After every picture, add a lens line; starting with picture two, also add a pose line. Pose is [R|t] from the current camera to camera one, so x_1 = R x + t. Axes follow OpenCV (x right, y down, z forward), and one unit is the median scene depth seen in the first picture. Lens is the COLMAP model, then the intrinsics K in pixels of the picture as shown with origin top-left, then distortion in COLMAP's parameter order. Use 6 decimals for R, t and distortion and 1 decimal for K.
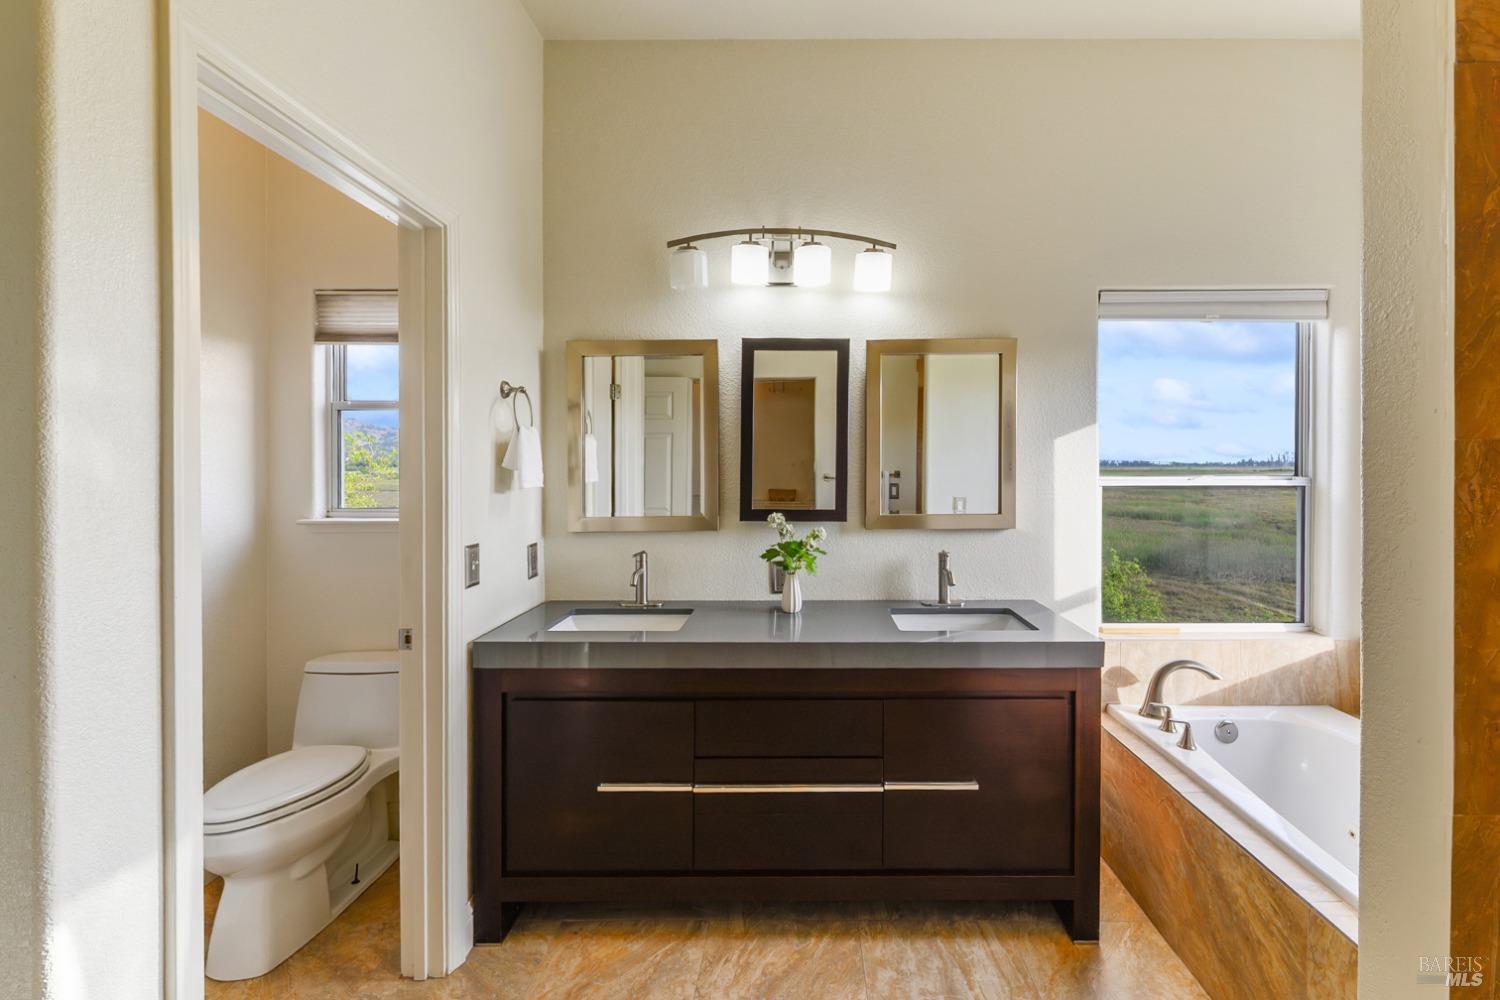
lens RADIAL K [[619.4, 0, 749.5], [0, 619.4, 468.2], [0, 0, 1]] dist [-0.000328, -0.000360]
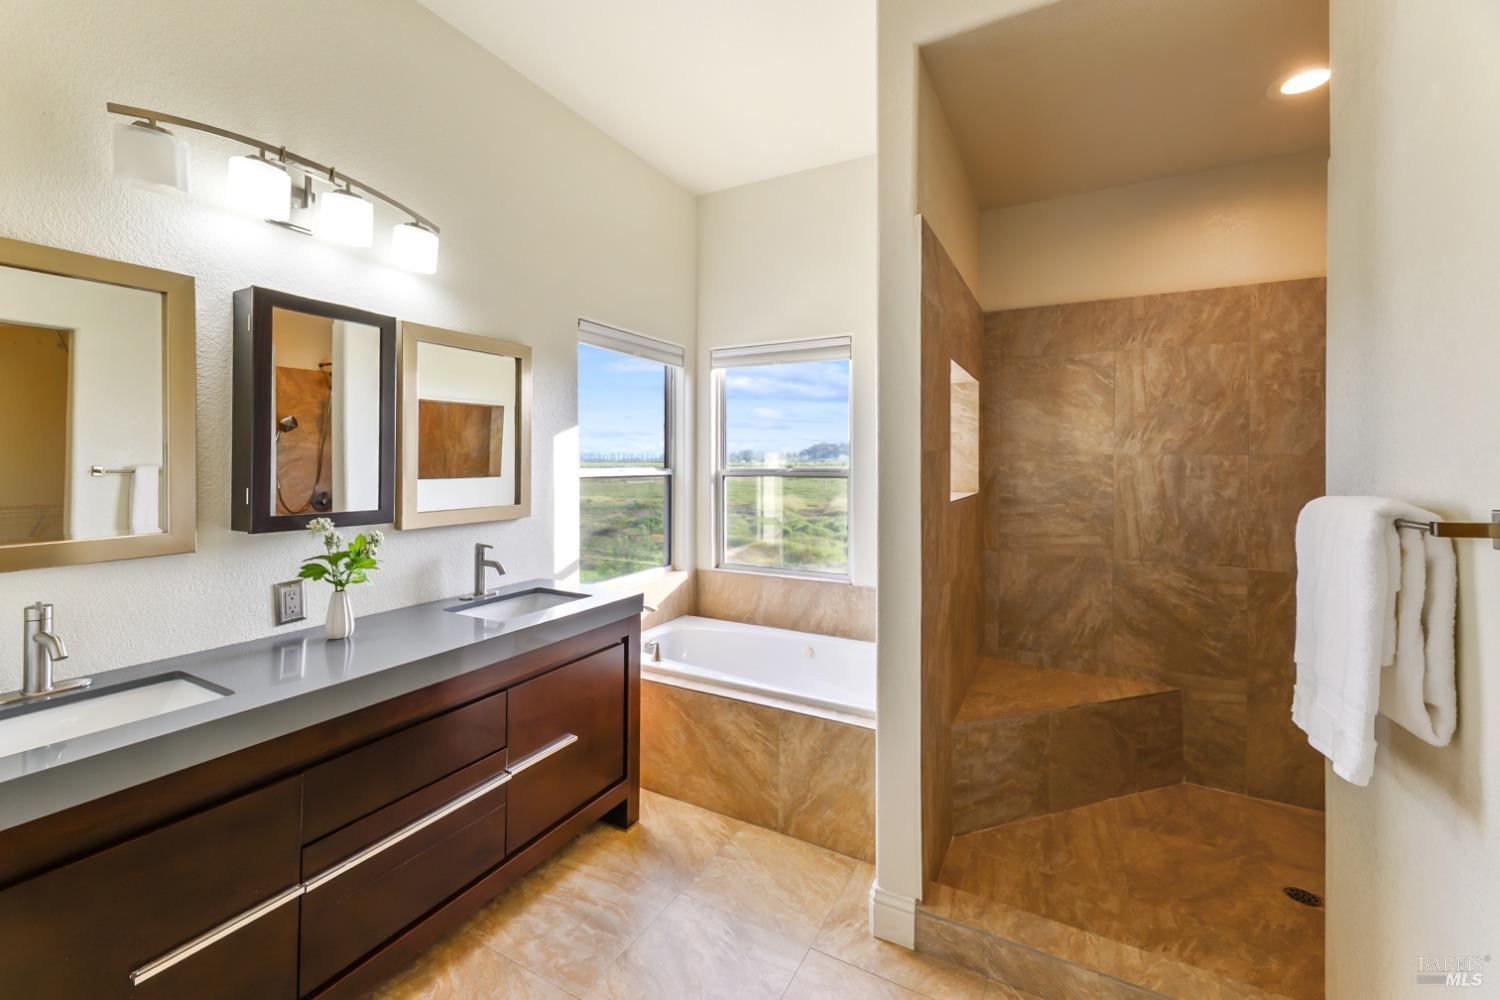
lens RADIAL K [[609.7, 0, 748.8], [0, 609.7, 462.2], [0, 0, 1]] dist [0.000552, -0.000262]
pose [[0.481155, 0.001804, 0.876634, -0.363078], [0.000504, 0.999997, -0.002335, 0.002650], [-0.876635, 0.001565, 0.481153, 0.131052]]
